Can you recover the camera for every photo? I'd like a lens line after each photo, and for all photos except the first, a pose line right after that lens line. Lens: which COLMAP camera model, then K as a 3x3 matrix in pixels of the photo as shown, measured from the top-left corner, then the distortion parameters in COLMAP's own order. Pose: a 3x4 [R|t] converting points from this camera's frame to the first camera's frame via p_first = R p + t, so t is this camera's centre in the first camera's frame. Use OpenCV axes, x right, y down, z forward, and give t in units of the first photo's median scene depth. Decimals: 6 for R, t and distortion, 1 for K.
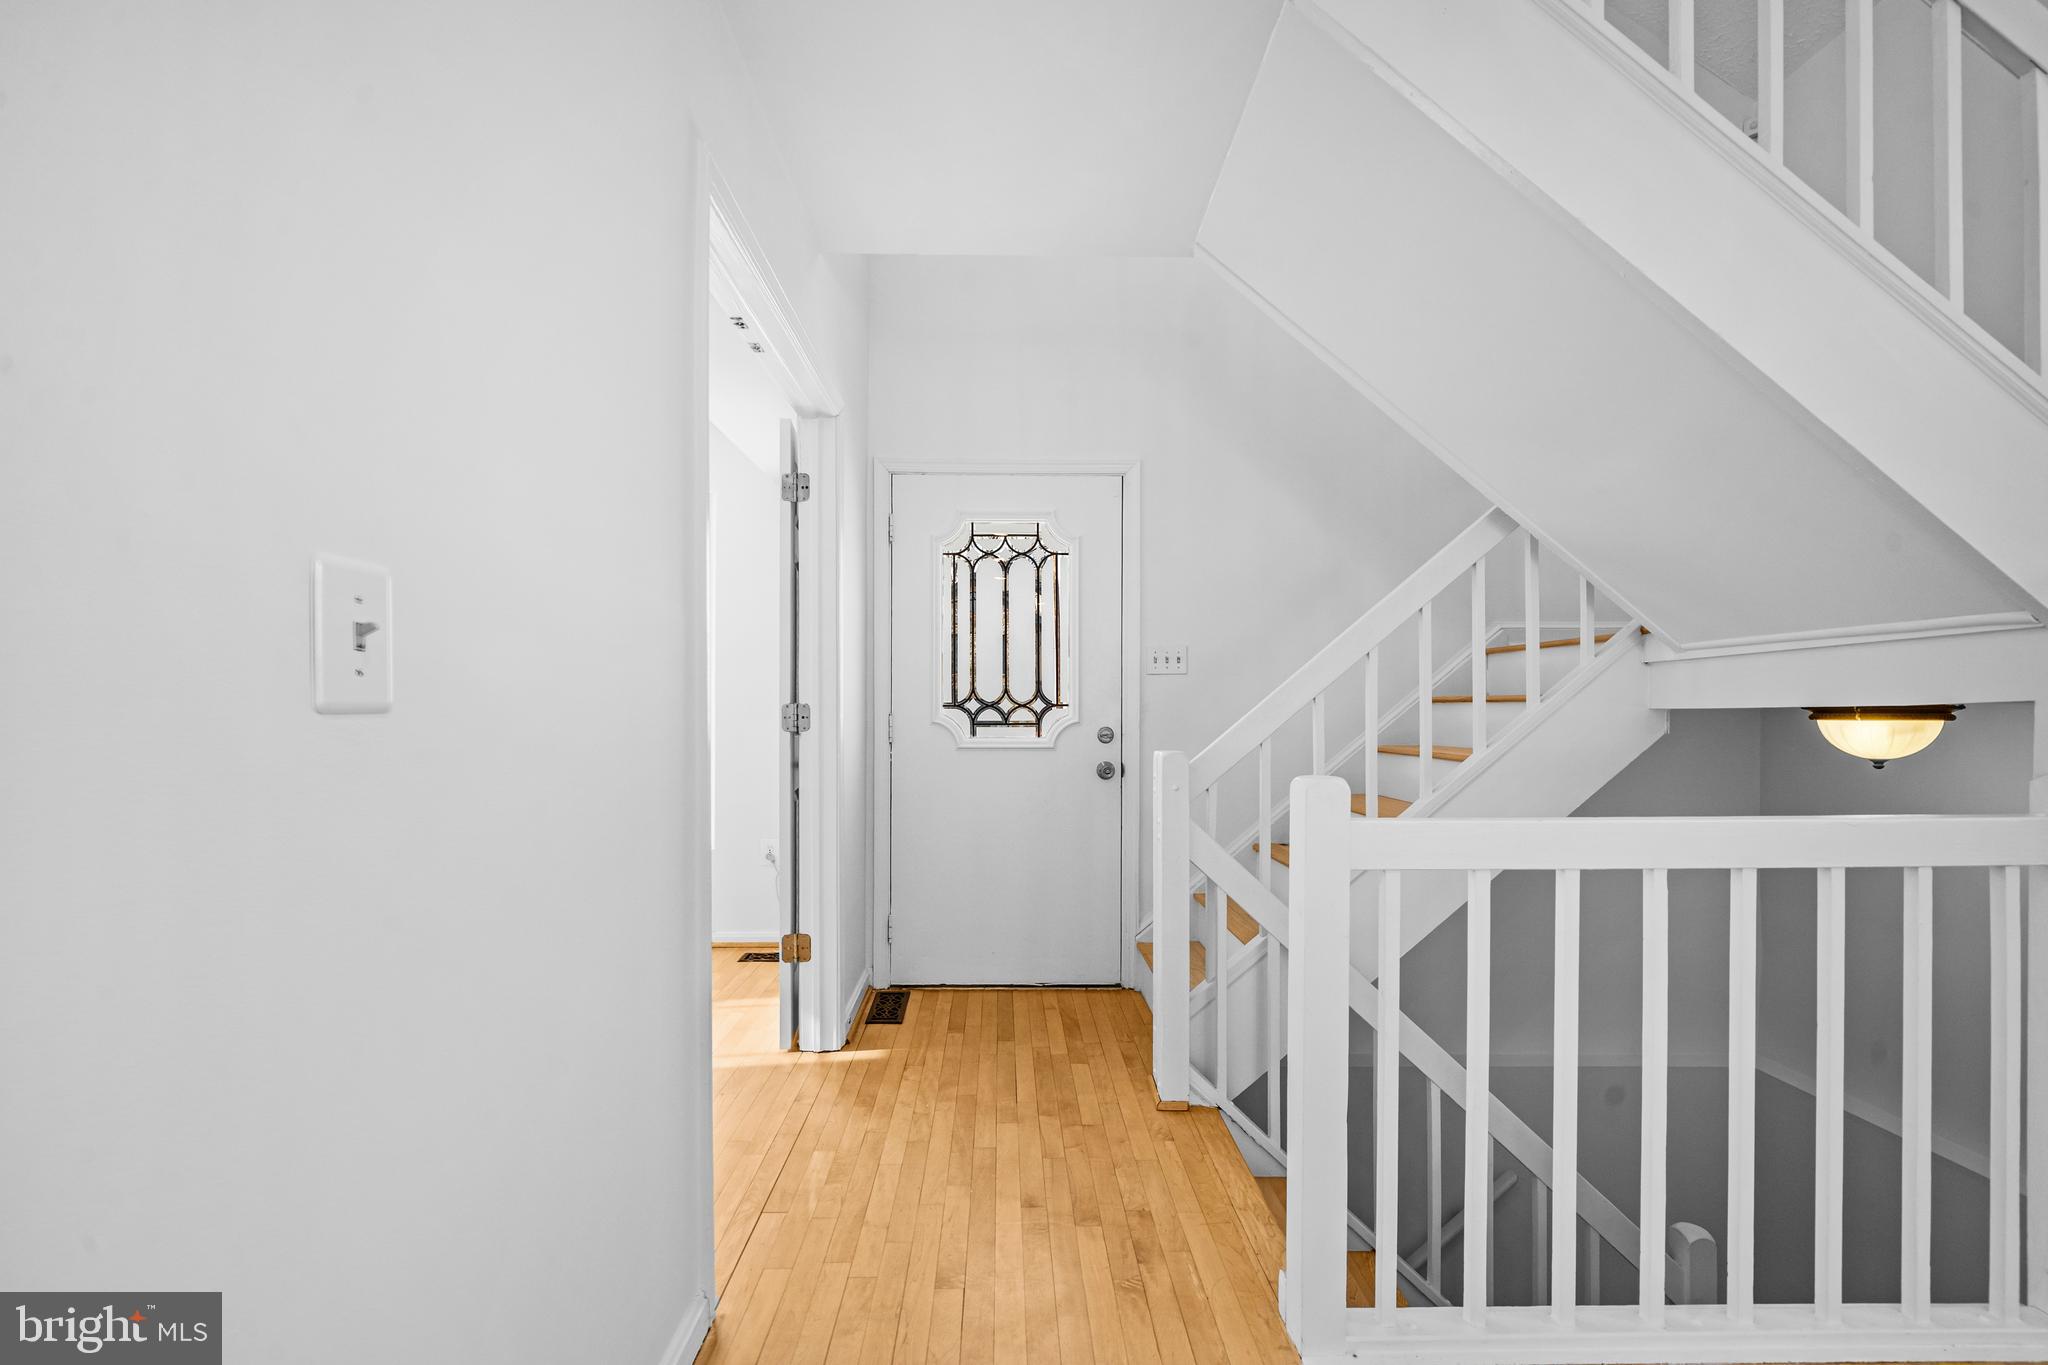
lens RADIAL K [[898.3, 0, 1001.1], [0, 898.3, 709.8], [0, 0, 1]] dist [-0.001755, -0.000275]
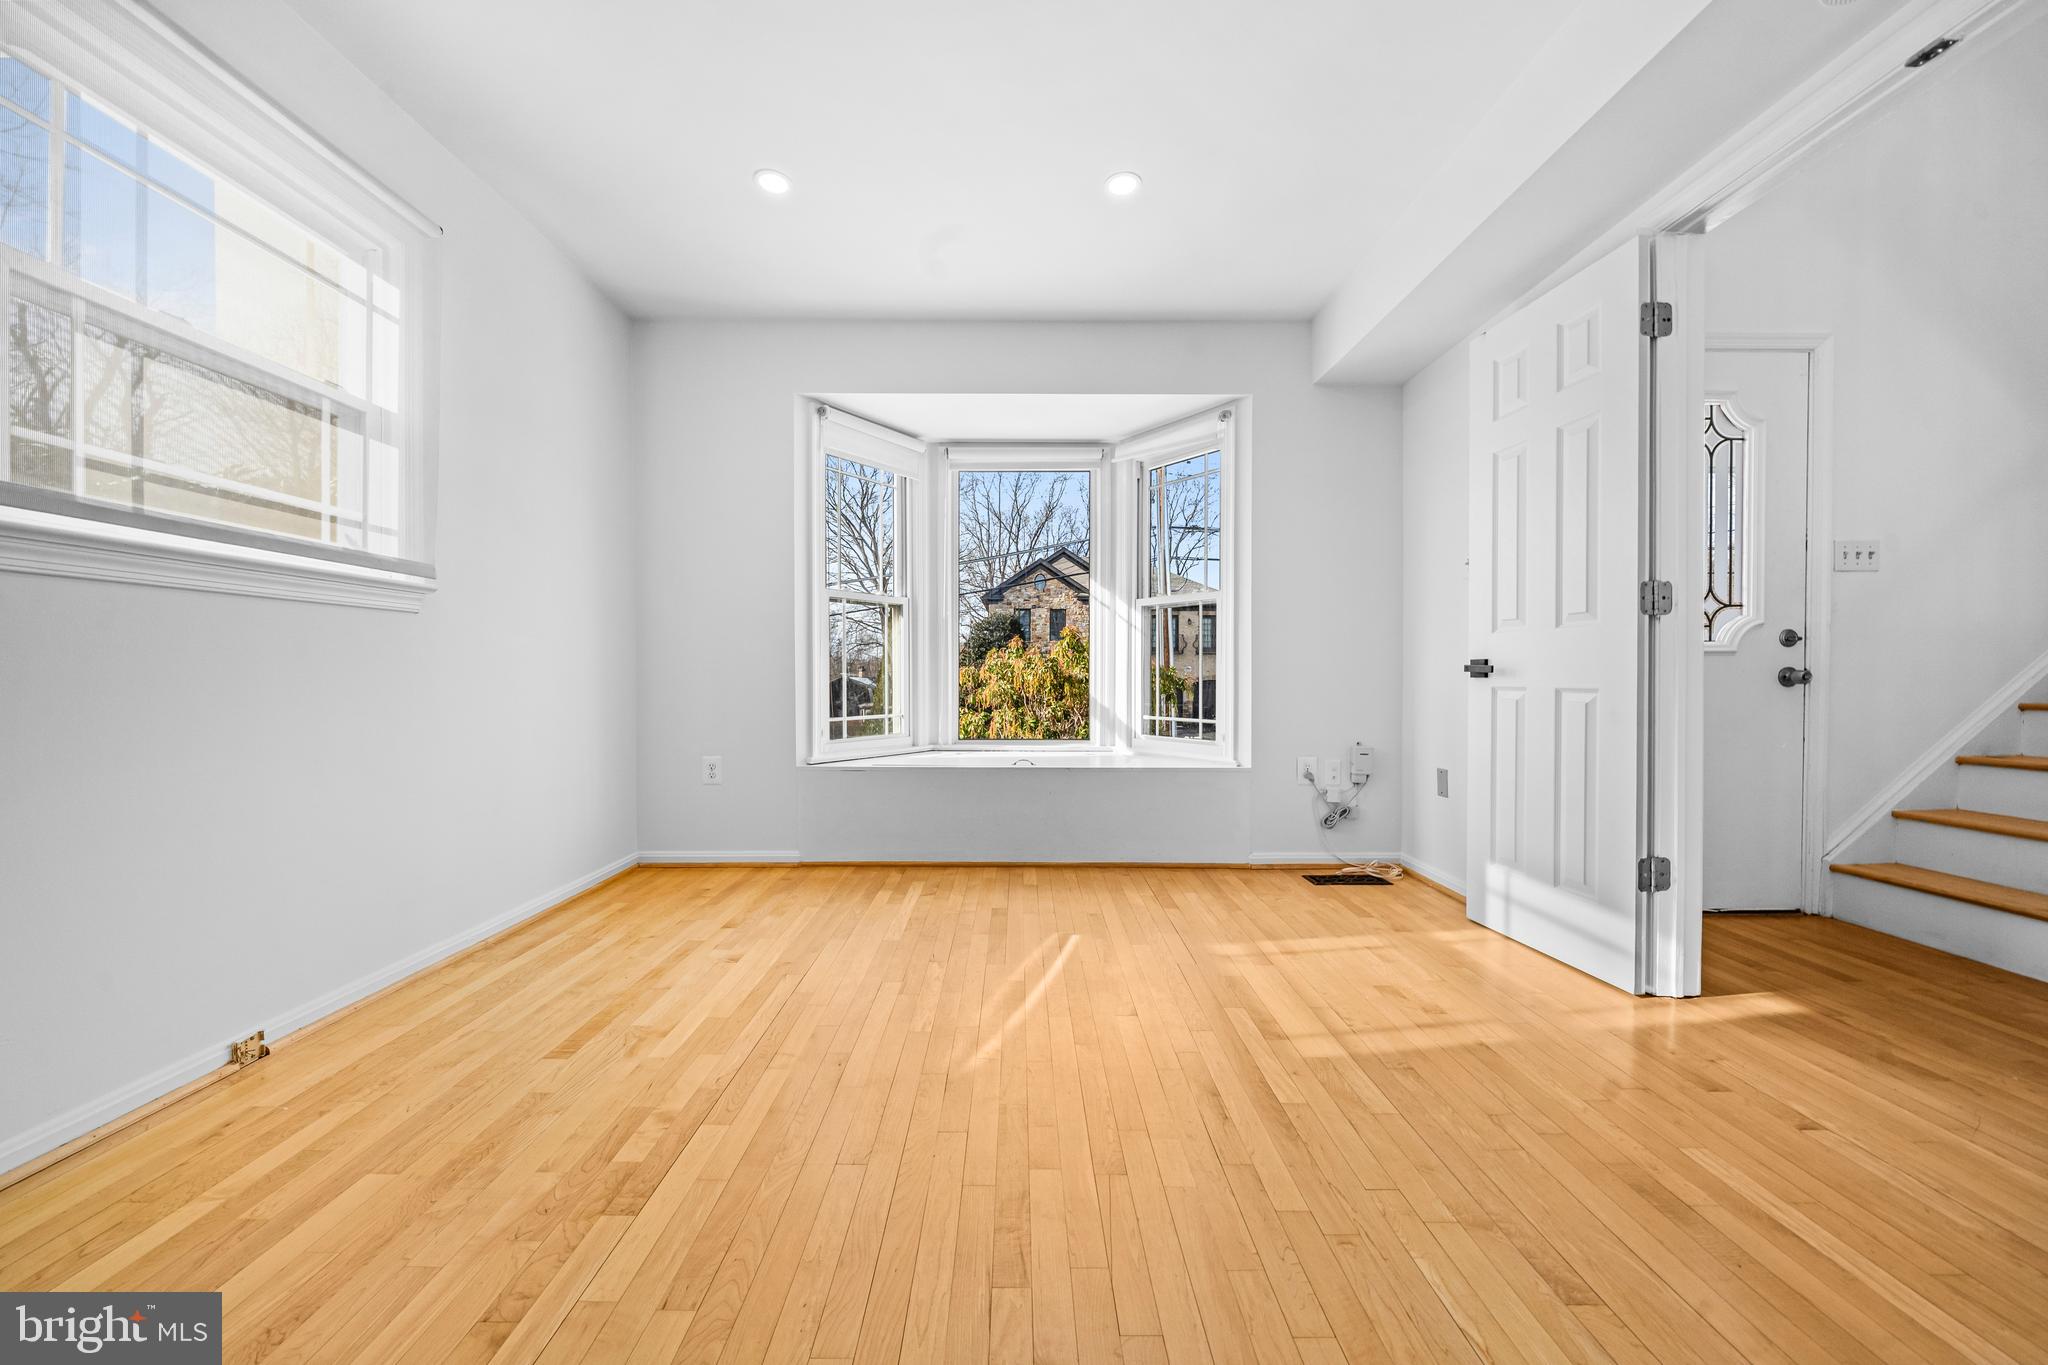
lens RADIAL K [[726.5, 0, 1030.3], [0, 726.5, 682.8], [0, 0, 1]] dist [-0.000782, -0.000090]
pose [[0.999985, -0.000719, 0.005476, -0.666444], [0.000631, 0.999870, 0.016119, 0.062340], [-0.005486, -0.016116, 0.999855, 0.271470]]
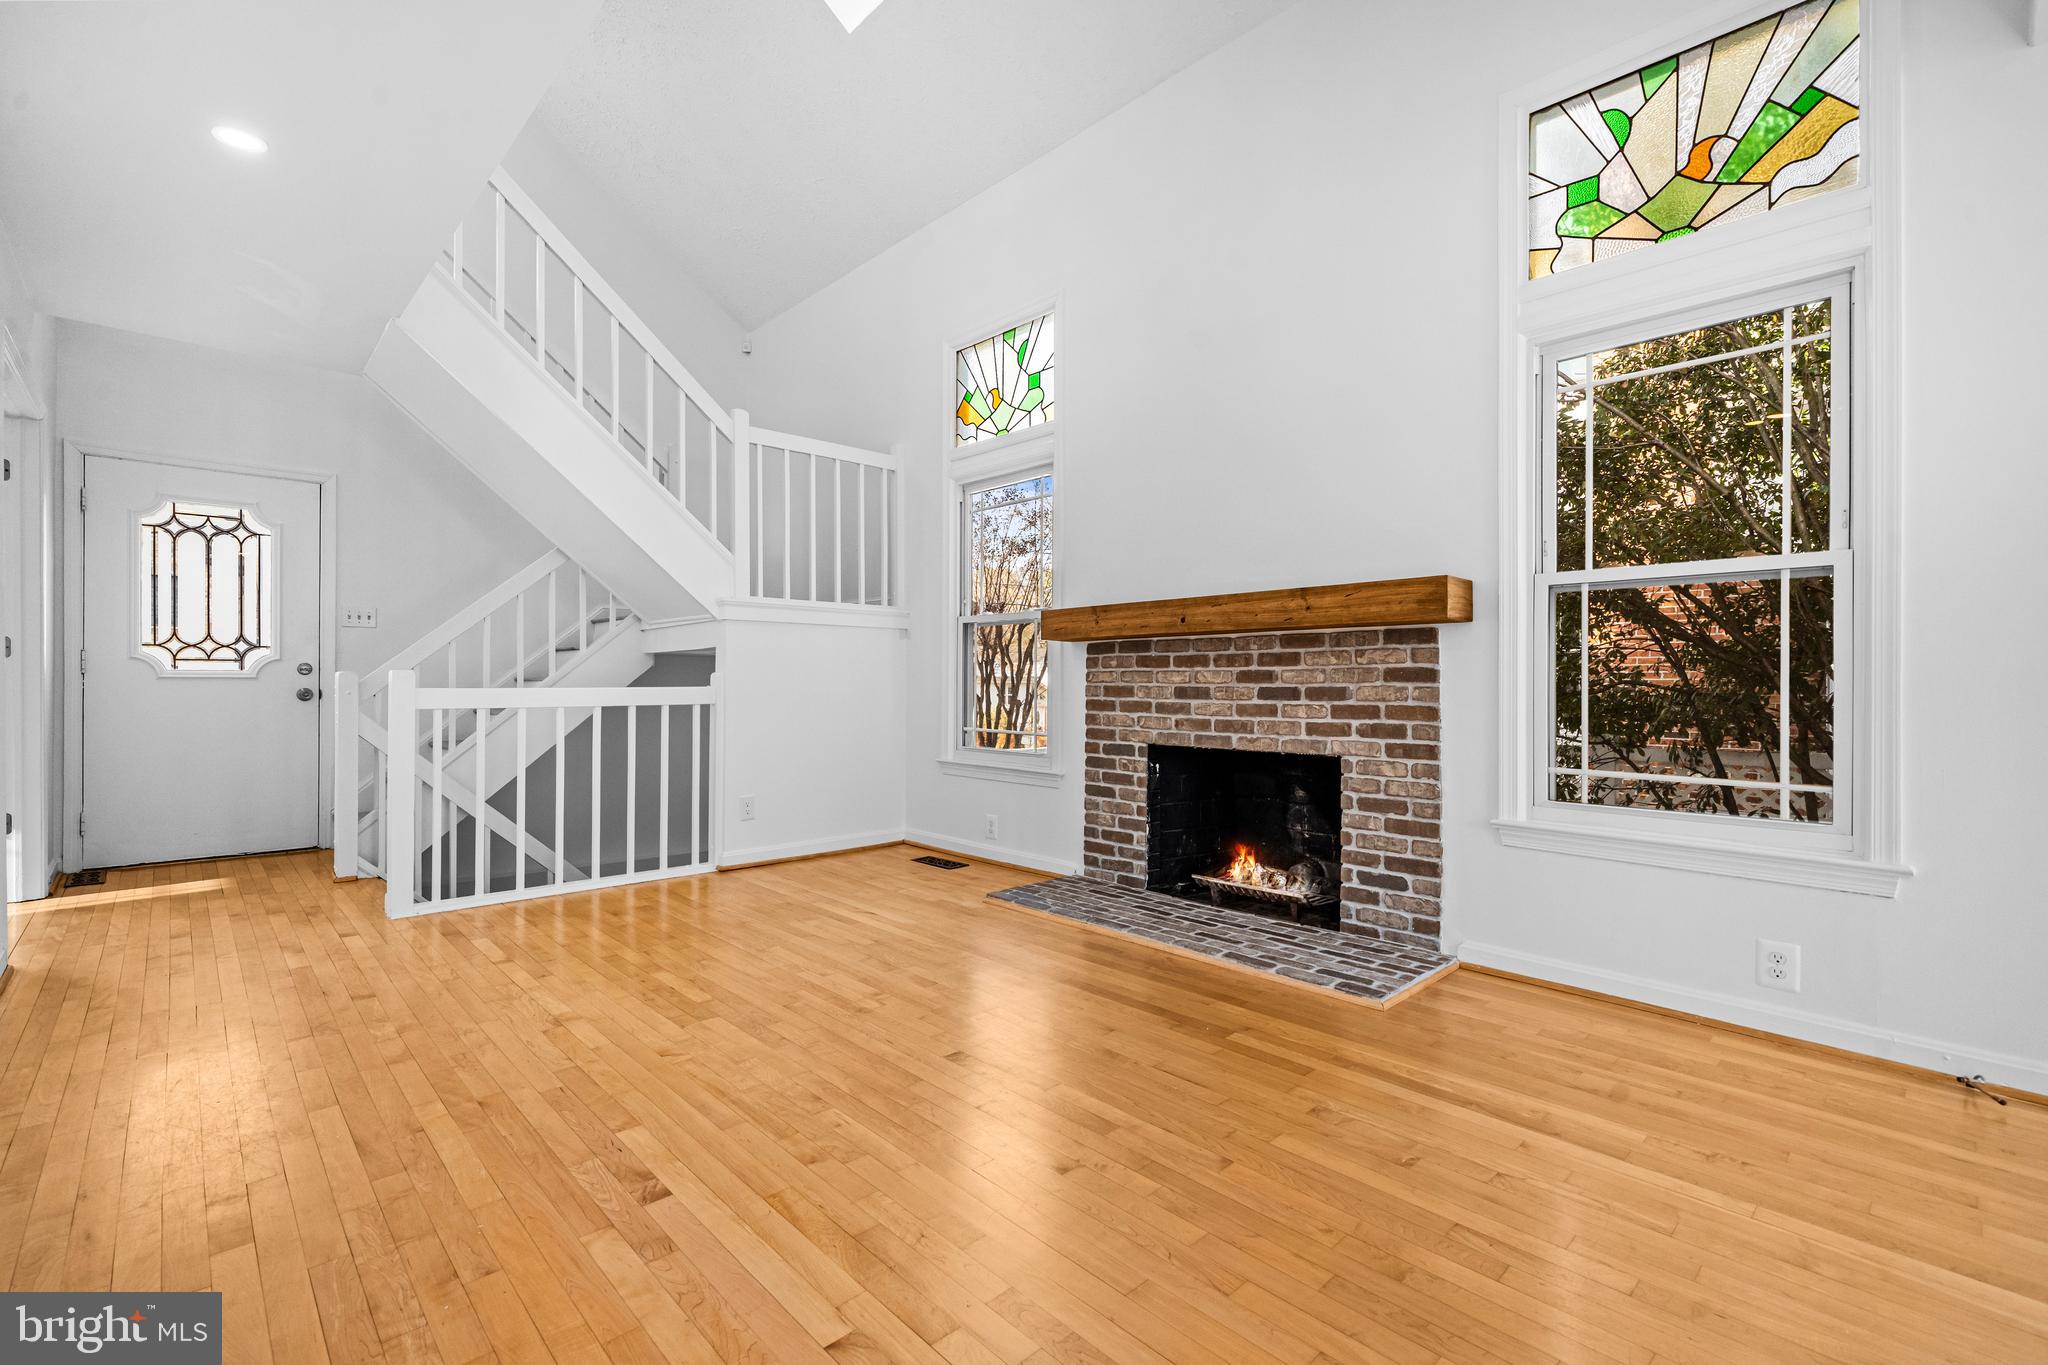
lens RADIAL K [[898.3, 0, 1020.8], [0, 898.3, 678.7], [0, 0, 1]] dist [-0.001755, -0.000275]
pose [[0.726197, 0.002479, 0.687482, -0.034156], [-0.006372, 0.999975, 0.003125, 0.032127], [-0.687457, -0.006650, 0.726194, -0.782071]]
